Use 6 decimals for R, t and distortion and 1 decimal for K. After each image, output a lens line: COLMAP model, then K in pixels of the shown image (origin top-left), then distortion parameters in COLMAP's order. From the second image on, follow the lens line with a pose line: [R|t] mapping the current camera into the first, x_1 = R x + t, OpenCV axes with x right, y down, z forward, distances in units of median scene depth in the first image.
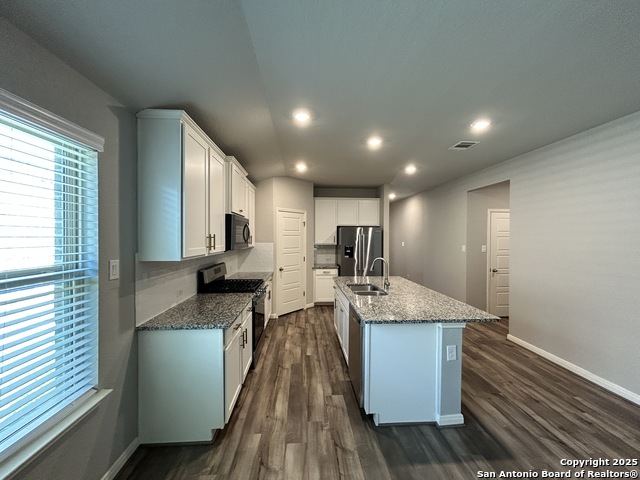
lens RADIAL K [[257.6, 0, 320.4], [0, 257.6, 237.7], [0, 0, 1]] dist [-0.001237, -0.000432]
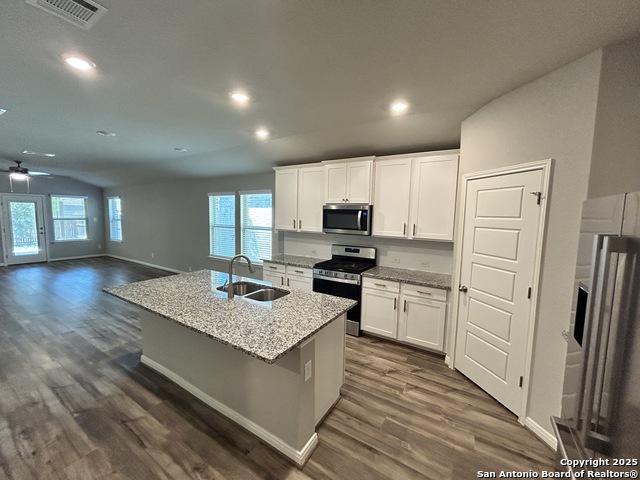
lens RADIAL K [[257.6, 0, 321.3], [0, 257.6, 240.7], [0, 0, 1]] dist [-0.001237, -0.000432]
pose [[-0.582251, 0.074908, -0.809551, 0.500268], [-0.020136, 0.994112, 0.106467, -0.030975], [0.812760, 0.078291, -0.577315, 1.193069]]
